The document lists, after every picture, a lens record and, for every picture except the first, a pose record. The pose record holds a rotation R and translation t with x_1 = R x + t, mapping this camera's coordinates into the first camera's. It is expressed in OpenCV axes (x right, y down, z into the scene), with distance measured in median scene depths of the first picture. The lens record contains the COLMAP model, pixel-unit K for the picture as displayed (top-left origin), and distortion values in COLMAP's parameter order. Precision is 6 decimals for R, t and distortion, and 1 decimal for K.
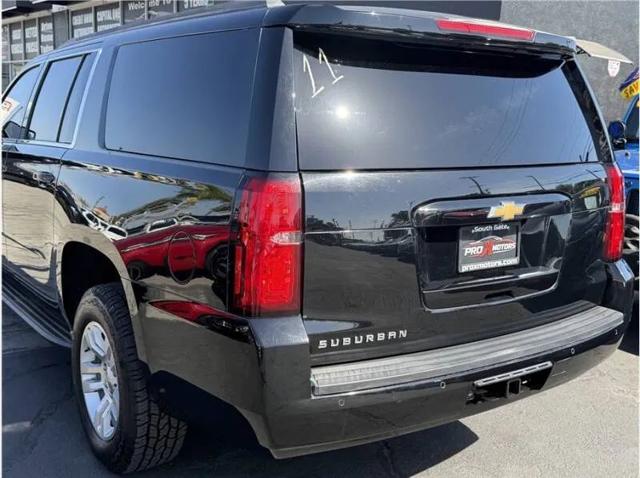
lens RADIAL K [[723.0, 0, 320.7], [0, 723.0, 249.0], [0, 0, 1]] dist [0.181779, -0.426000]
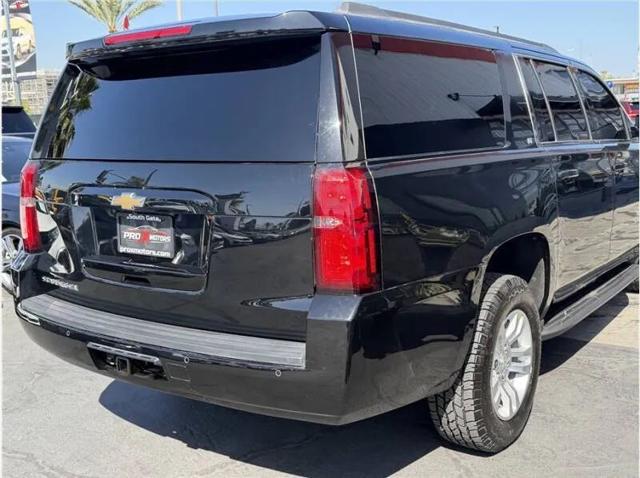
lens RADIAL K [[716.2, 0, 320.0], [0, 716.2, 239.0], [0, 0, 1]] dist [0.186690, -0.476862]
pose [[0.305696, 0.115538, -0.945093, 1.336277], [-0.130037, 0.988375, 0.078768, -0.116757], [0.943207, 0.098818, 0.317167, 0.911222]]
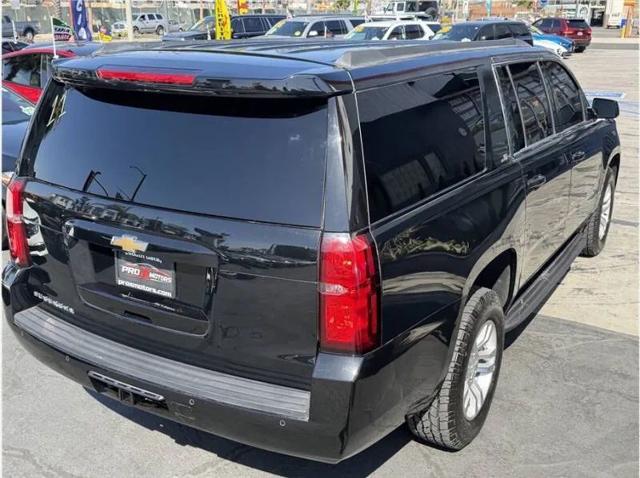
lens RADIAL K [[692.7, 0, 320.0], [0, 692.7, 239.0], [0, 0, 1]] dist [0.162291, -0.412774]
pose [[0.381199, 0.253596, -0.889031, 1.273544], [-0.157002, 0.965431, 0.208070, -0.317358], [0.911064, 0.060264, 0.407837, 0.811829]]
